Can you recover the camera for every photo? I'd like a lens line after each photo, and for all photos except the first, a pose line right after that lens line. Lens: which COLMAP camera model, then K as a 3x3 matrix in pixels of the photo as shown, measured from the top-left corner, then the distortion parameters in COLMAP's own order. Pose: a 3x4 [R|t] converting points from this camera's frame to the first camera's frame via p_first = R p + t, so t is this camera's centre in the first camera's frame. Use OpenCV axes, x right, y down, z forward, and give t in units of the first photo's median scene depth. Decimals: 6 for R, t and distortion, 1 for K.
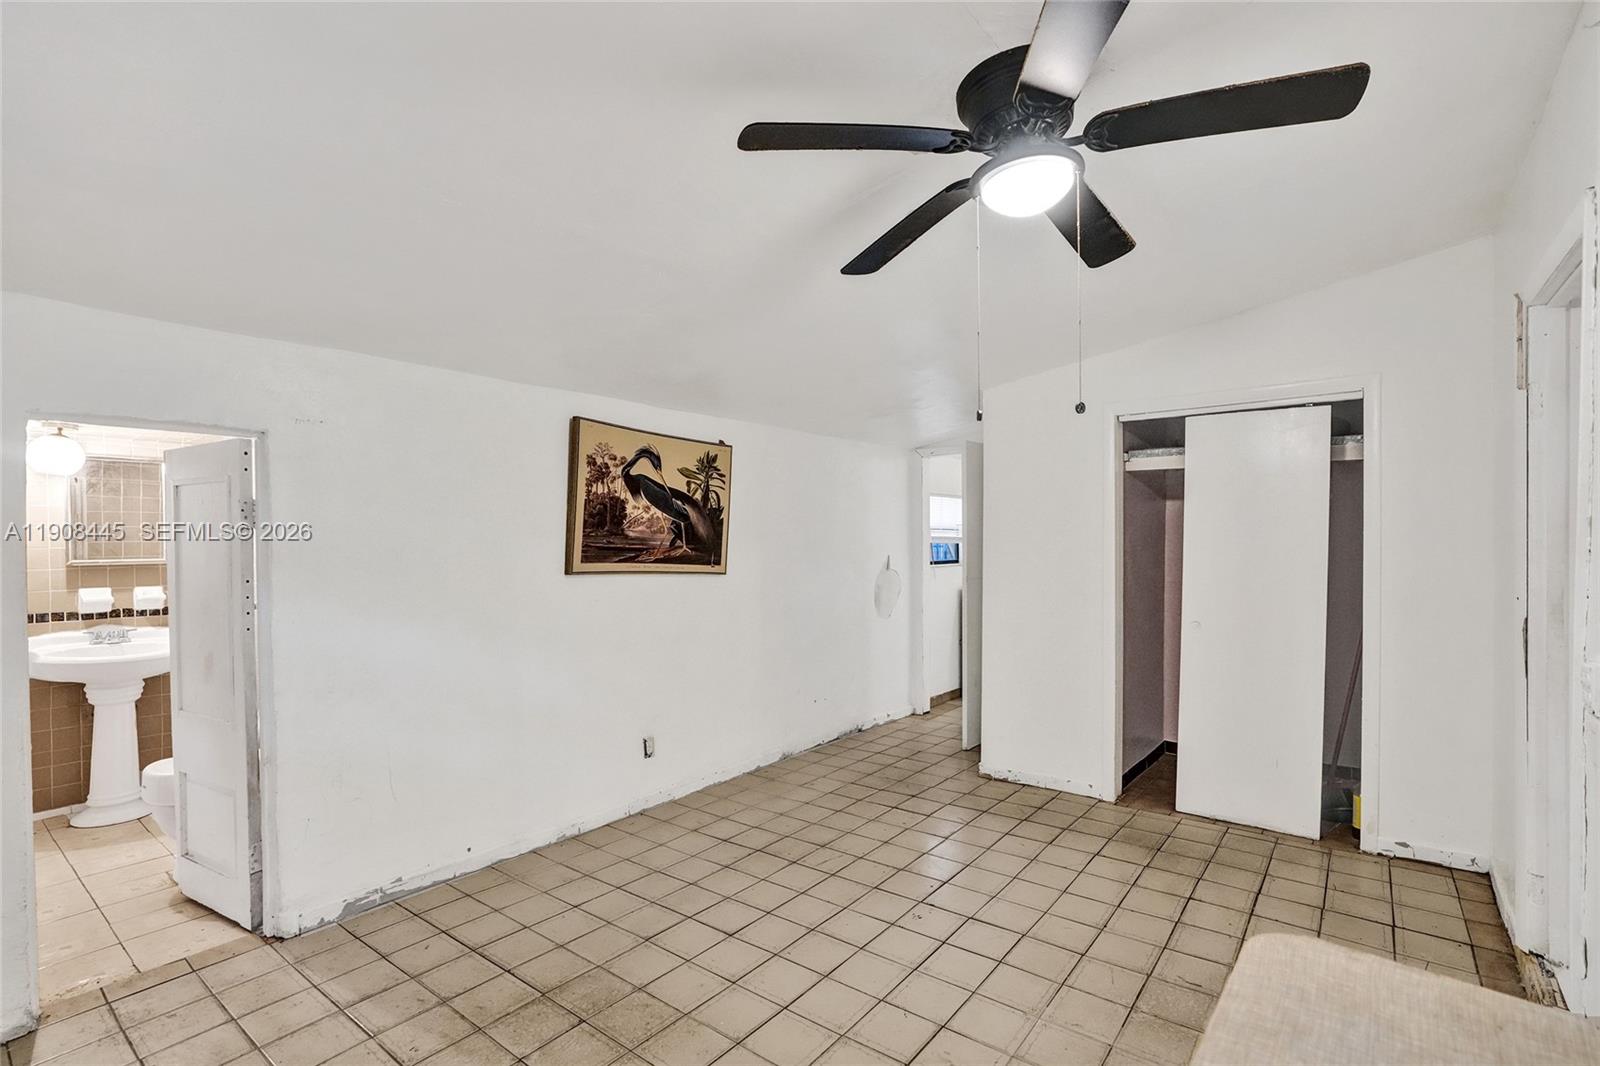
lens RADIAL K [[767.2, 0, 799.5], [0, 767.2, 548.2], [0, 0, 1]] dist [-0.017836, 0.009788]
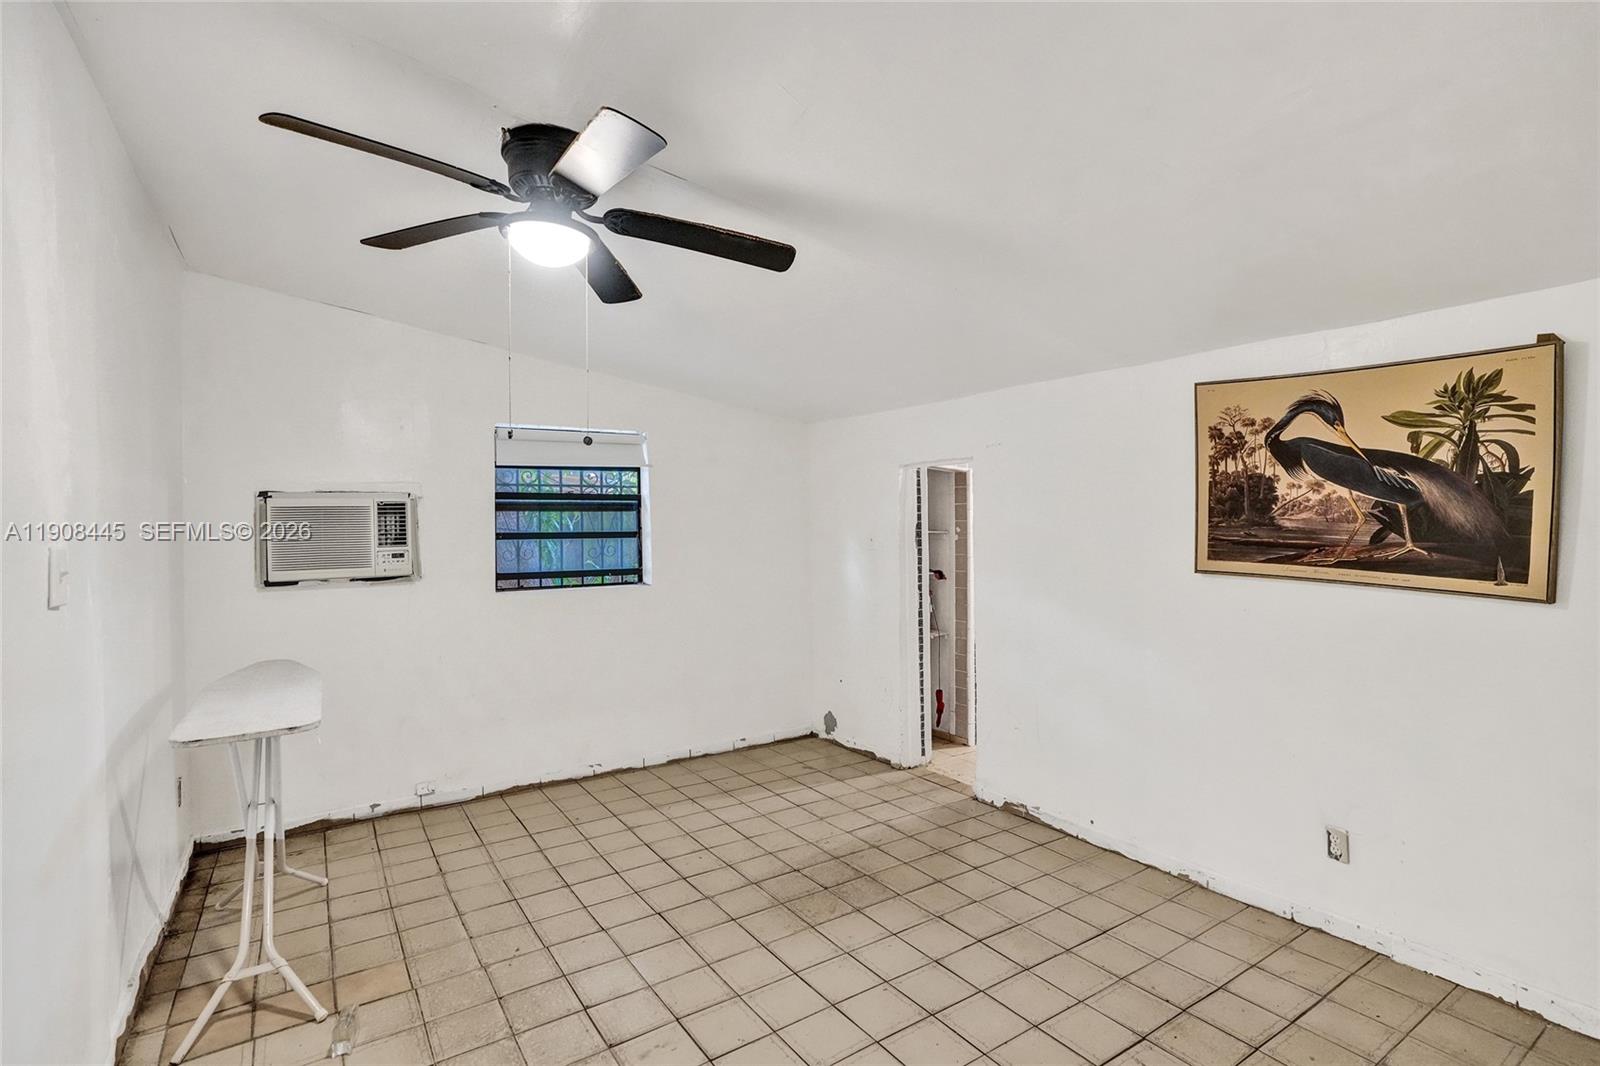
lens RADIAL K [[767.2, 0, 797.1], [0, 767.2, 523.5], [0, 0, 1]] dist [-0.017836, 0.009788]
pose [[-0.297958, 0.008835, -0.954538, 0.593433], [0.001518, 0.999960, 0.008781, -0.025865], [0.954578, 0.001168, -0.297960, 0.781281]]
